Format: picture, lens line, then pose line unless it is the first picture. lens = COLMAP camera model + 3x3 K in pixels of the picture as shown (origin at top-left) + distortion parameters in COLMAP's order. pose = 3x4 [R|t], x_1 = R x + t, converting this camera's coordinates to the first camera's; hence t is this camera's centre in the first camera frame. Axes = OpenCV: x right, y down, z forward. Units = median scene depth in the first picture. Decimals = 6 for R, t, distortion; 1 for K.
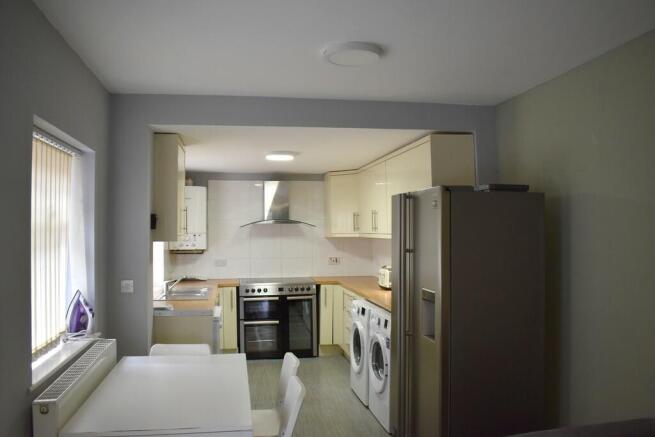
lens RADIAL K [[507.0, 0, 327.5], [0, 507.0, 218.5], [0, 0, 1]] dist [-0.079713, -0.003963]
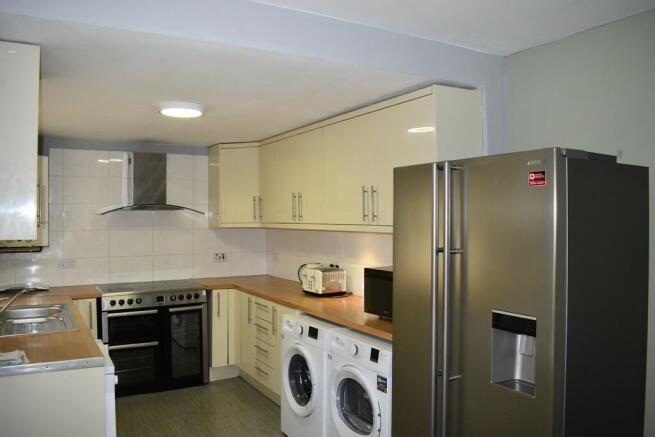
lens RADIAL K [[507.0, 0, 327.5], [0, 507.0, 218.5], [0, 0, 1]] dist [-0.079713, -0.003963]
pose [[0.941631, 0.003106, 0.336633, -0.107435], [-0.011207, 0.999692, 0.022124, 0.004425], [-0.336461, -0.024605, 0.941376, 0.229674]]
